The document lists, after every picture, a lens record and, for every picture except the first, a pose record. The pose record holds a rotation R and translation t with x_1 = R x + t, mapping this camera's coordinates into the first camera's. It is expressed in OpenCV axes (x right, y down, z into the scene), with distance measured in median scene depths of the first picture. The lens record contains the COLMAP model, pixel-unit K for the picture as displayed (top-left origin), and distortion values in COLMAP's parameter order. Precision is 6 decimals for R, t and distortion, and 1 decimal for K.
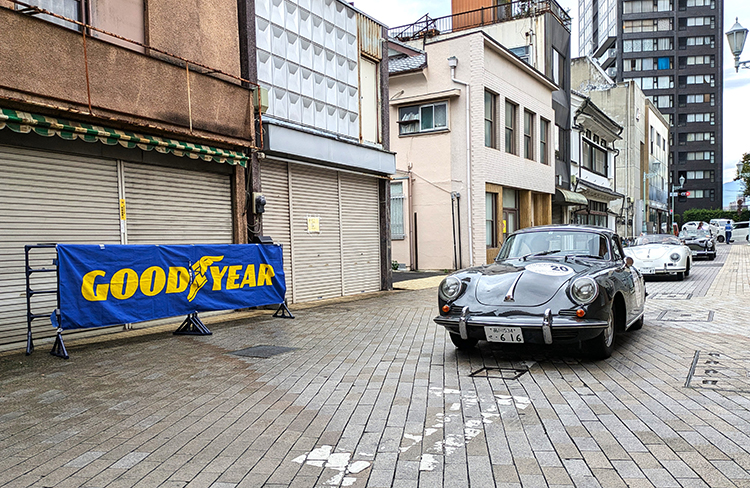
lens RADIAL K [[626.8, 0, 367.8], [0, 626.8, 277.2], [0, 0, 1]] dist [0.070456, -0.100166]
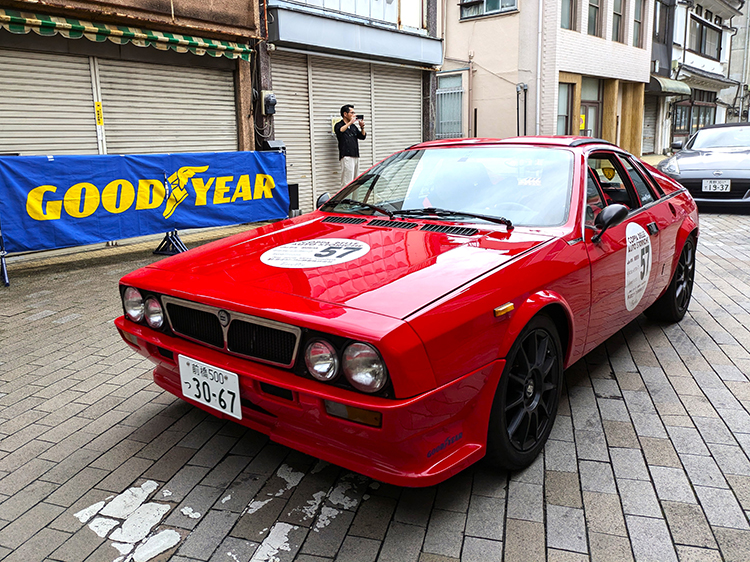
lens RADIAL K [[612.8, 0, 320.5], [0, 612.8, 253.1], [0, 0, 1]] dist [0.034032, -0.025204]
pose [[0.979837, 0.027760, -0.197862, 0.052969], [-0.002483, 0.991916, 0.126870, -0.012170], [0.199785, -0.123820, 0.971985, 0.101380]]
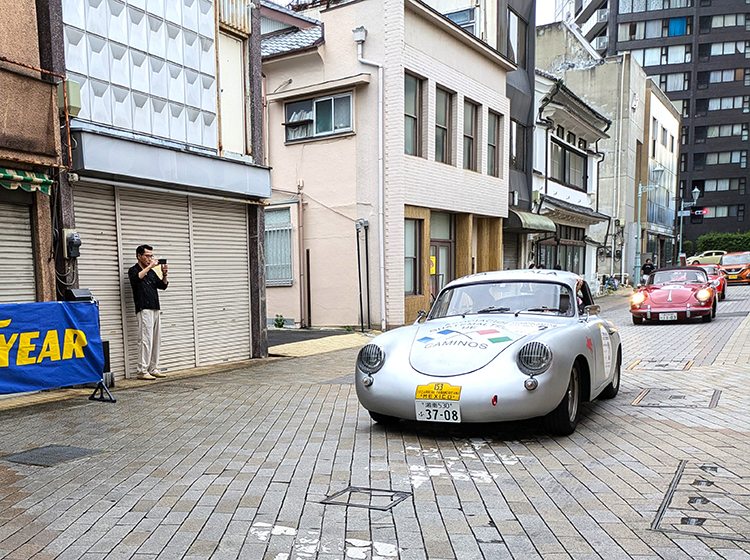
lens RADIAL K [[801.1, 0, 187.8], [0, 801.1, 400.6], [0, 0, 1]] dist [0.052207, -0.050042]
pose [[0.995413, -0.002614, -0.095636, 0.035165], [0.010691, 0.996405, 0.084041, -0.009056], [0.095072, -0.084678, 0.991862, 0.048372]]
